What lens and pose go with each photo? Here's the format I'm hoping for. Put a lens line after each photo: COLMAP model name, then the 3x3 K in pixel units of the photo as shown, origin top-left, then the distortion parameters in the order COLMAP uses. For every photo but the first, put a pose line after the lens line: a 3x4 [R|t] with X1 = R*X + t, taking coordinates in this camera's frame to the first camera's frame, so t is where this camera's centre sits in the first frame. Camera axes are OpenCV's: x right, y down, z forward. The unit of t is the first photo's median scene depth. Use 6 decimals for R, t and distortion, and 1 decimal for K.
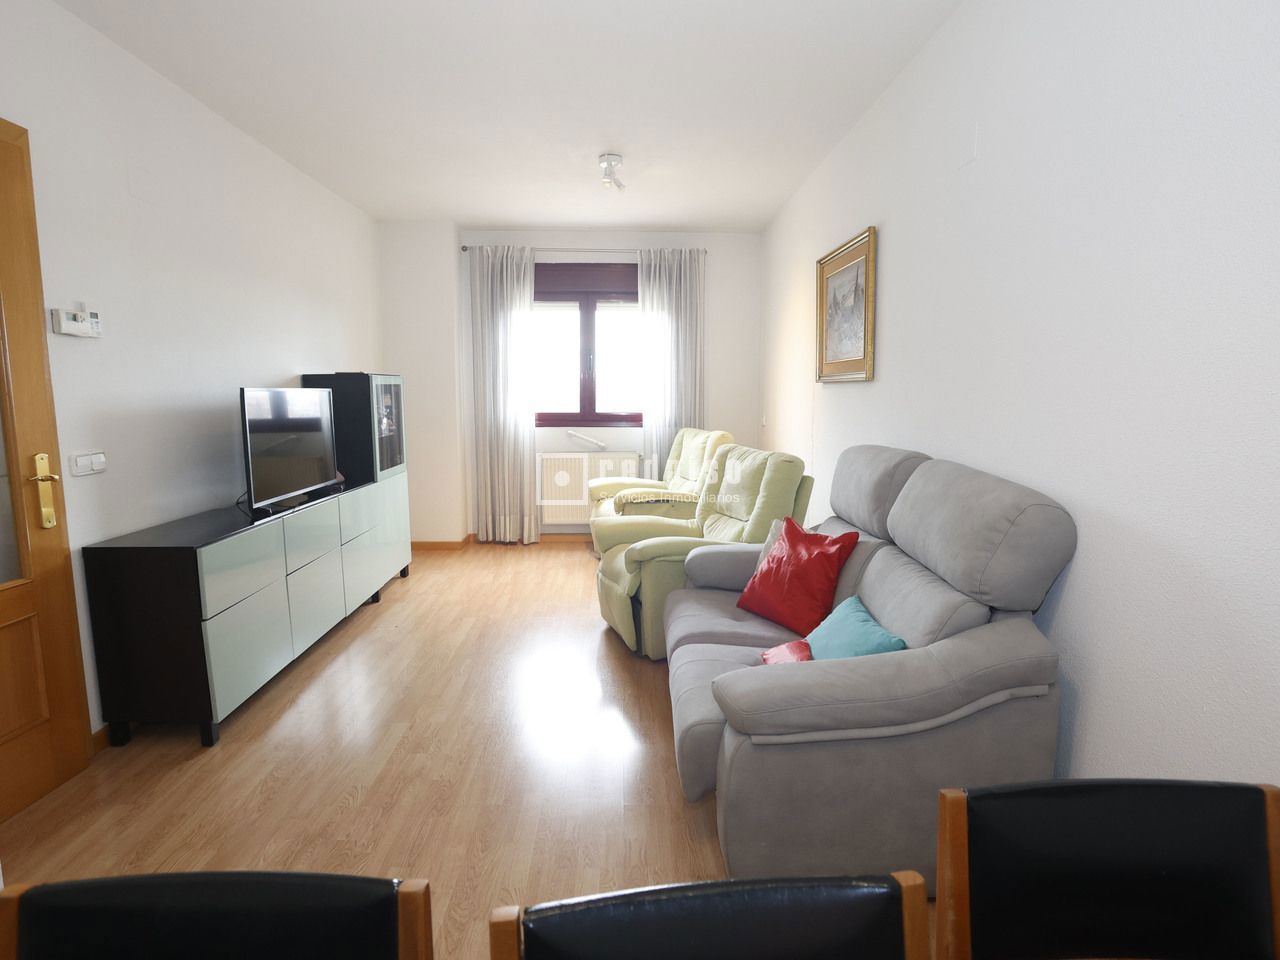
lens RADIAL K [[698.3, 0, 641.9], [0, 698.3, 483.0], [0, 0, 1]] dist [-0.049786, 0.005644]
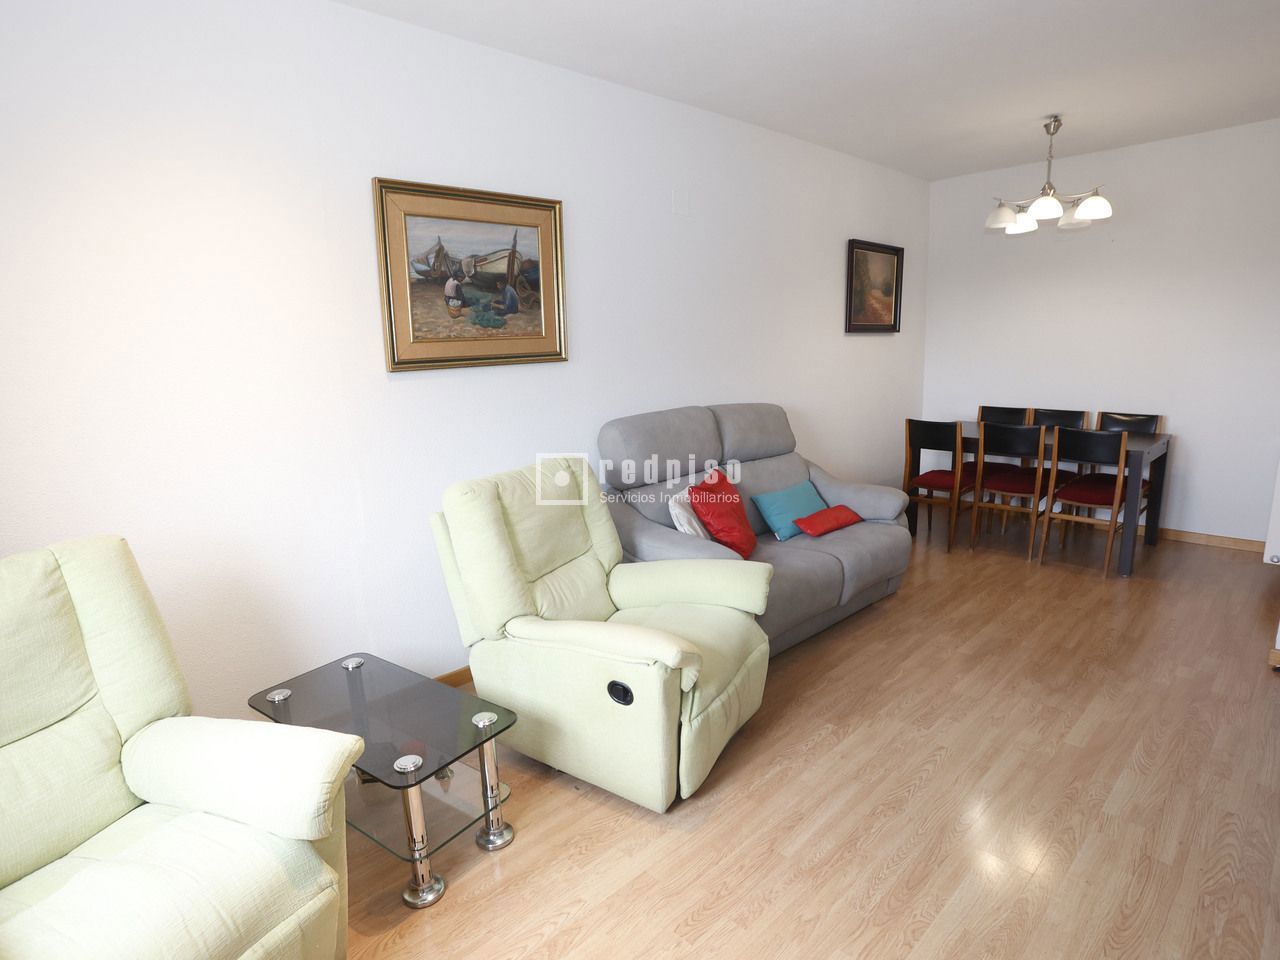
lens RADIAL K [[698.3, 0, 635.8], [0, 698.3, 489.4], [0, 0, 1]] dist [-0.049786, 0.005644]
pose [[-0.663331, -0.132637, 0.736477, -0.277874], [0.134824, 0.946879, 0.291962, -0.142781], [-0.736080, 0.292962, -0.610212, 0.898356]]
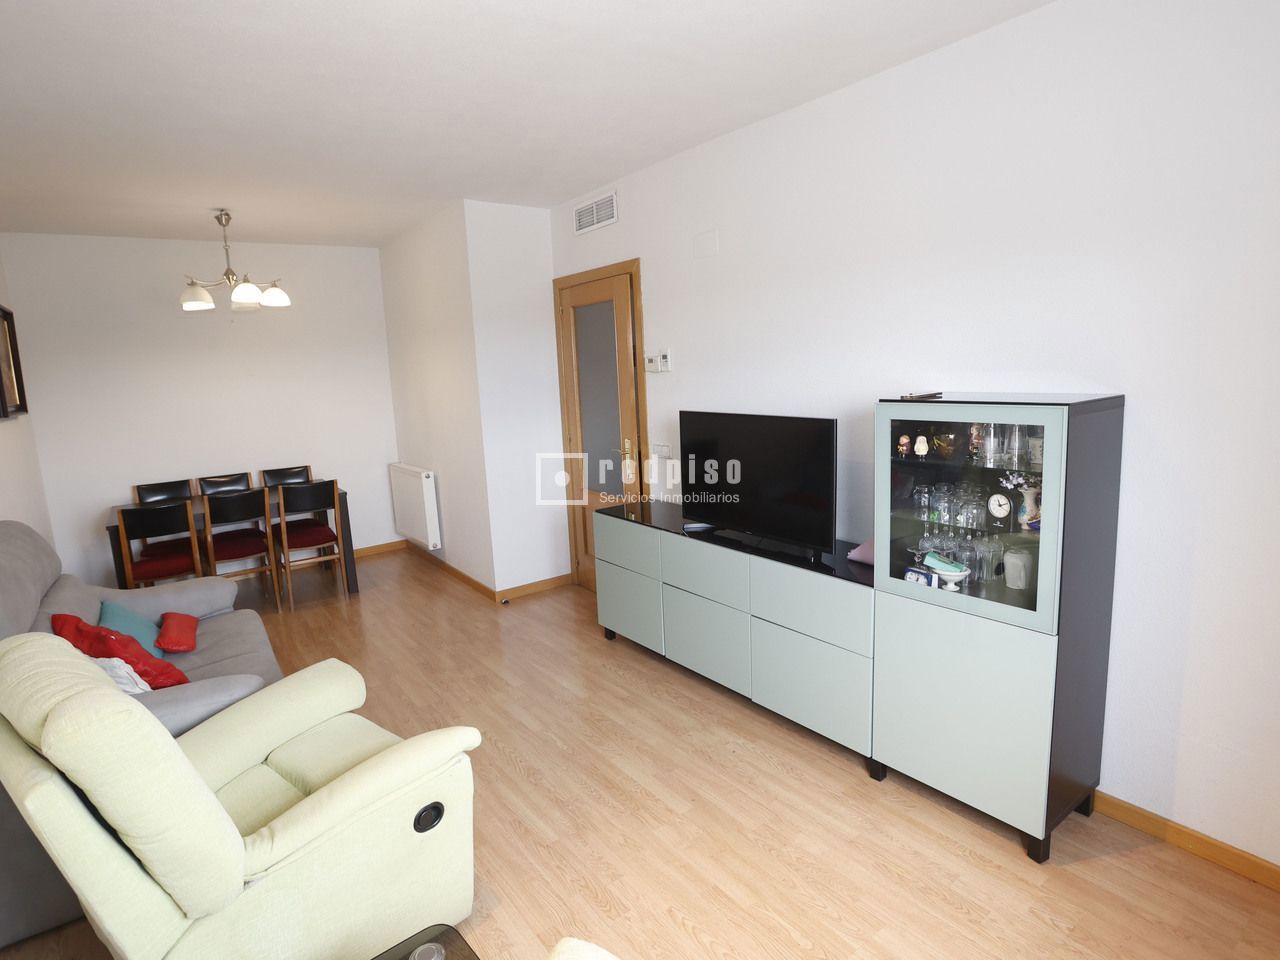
lens RADIAL K [[698.3, 0, 649.4], [0, 698.3, 472.8], [0, 0, 1]] dist [-0.049786, 0.005644]
pose [[-0.815449, 0.129088, -0.564252, 0.061945], [-0.035565, 0.961800, 0.271435, -0.183393], [0.577736, 0.241409, -0.779707, 0.987254]]
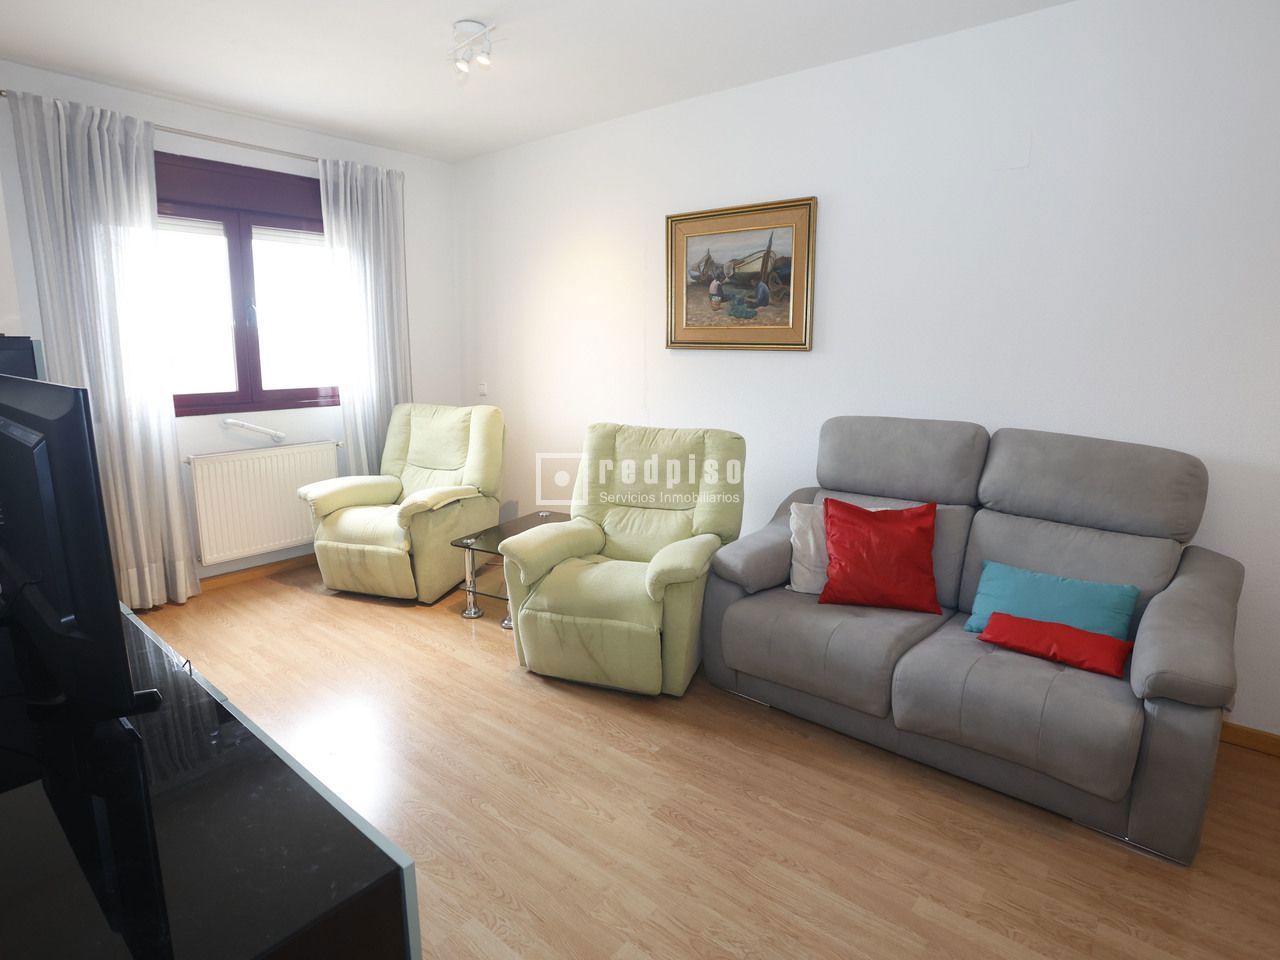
lens RADIAL K [[698.3, 0, 635.8], [0, 698.3, 471.4], [0, 0, 1]] dist [-0.049786, 0.005644]
pose [[0.665549, -0.134987, 0.734046, -0.345797], [0.094129, 0.990837, 0.096864, -0.054913], [-0.740395, 0.004627, 0.672156, 0.286285]]
